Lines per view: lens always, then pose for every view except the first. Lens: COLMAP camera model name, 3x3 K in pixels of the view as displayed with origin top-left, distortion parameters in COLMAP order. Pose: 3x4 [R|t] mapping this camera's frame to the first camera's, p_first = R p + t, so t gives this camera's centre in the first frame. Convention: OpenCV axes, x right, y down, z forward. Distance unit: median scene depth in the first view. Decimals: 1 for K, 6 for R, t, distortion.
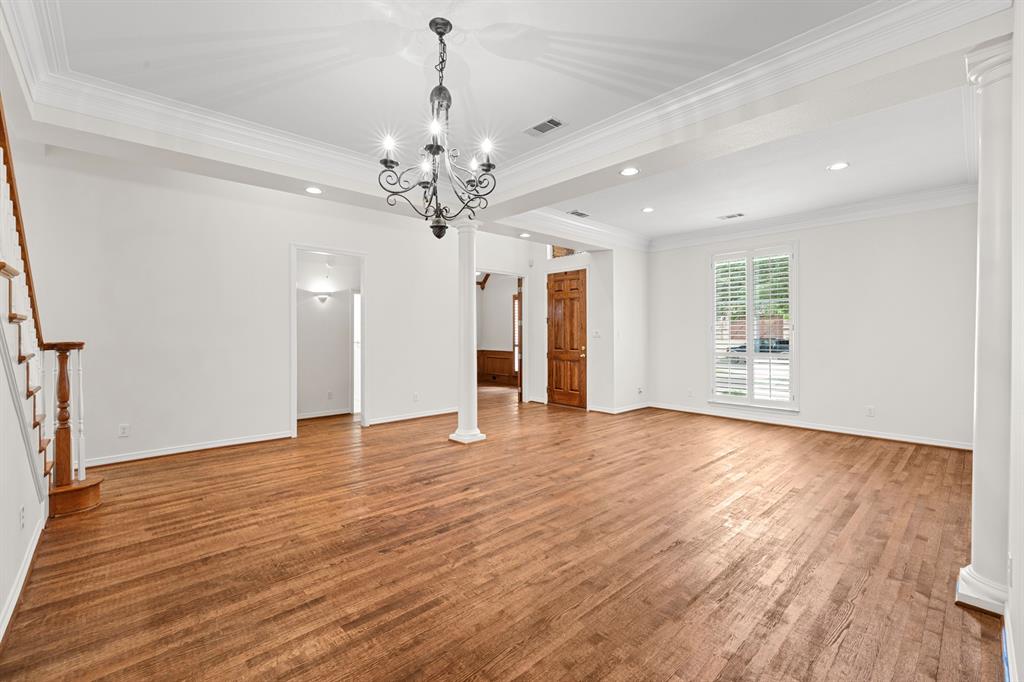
lens RADIAL K [[431.7, 0, 513.3], [0, 431.7, 337.2], [0, 0, 1]] dist [0.004223, 0.000707]
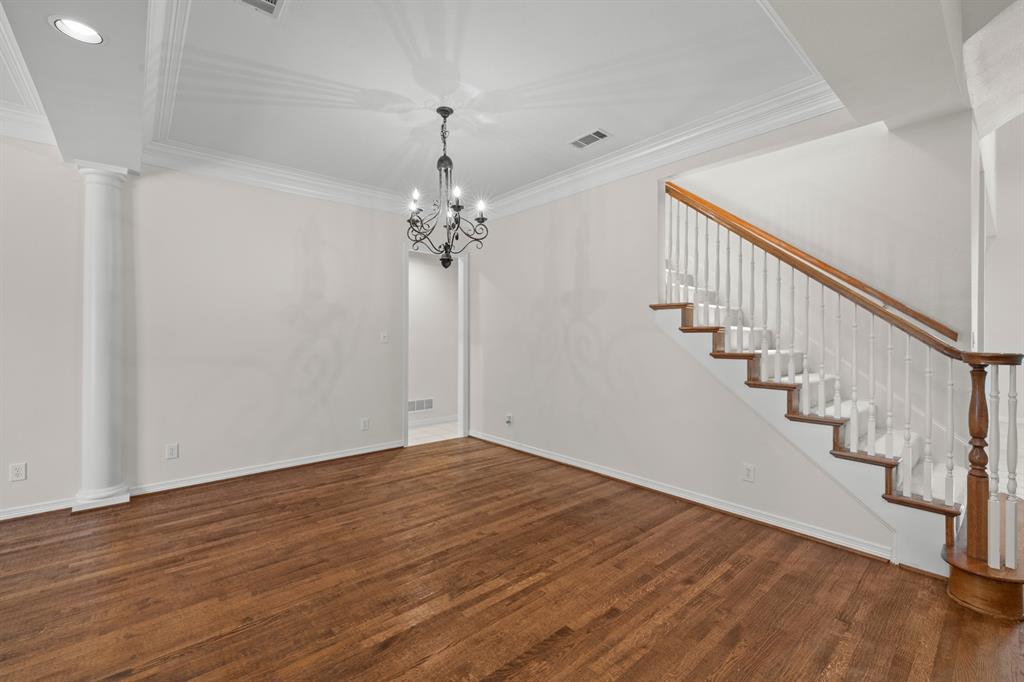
lens RADIAL K [[431.7, 0, 510.9], [0, 431.7, 336.4], [0, 0, 1]] dist [0.004223, 0.000707]
pose [[-0.999163, -0.003924, 0.040726, -0.344048], [-0.003797, 0.999988, 0.003194, -0.014301], [-0.040738, 0.003036, -0.999165, 1.882857]]
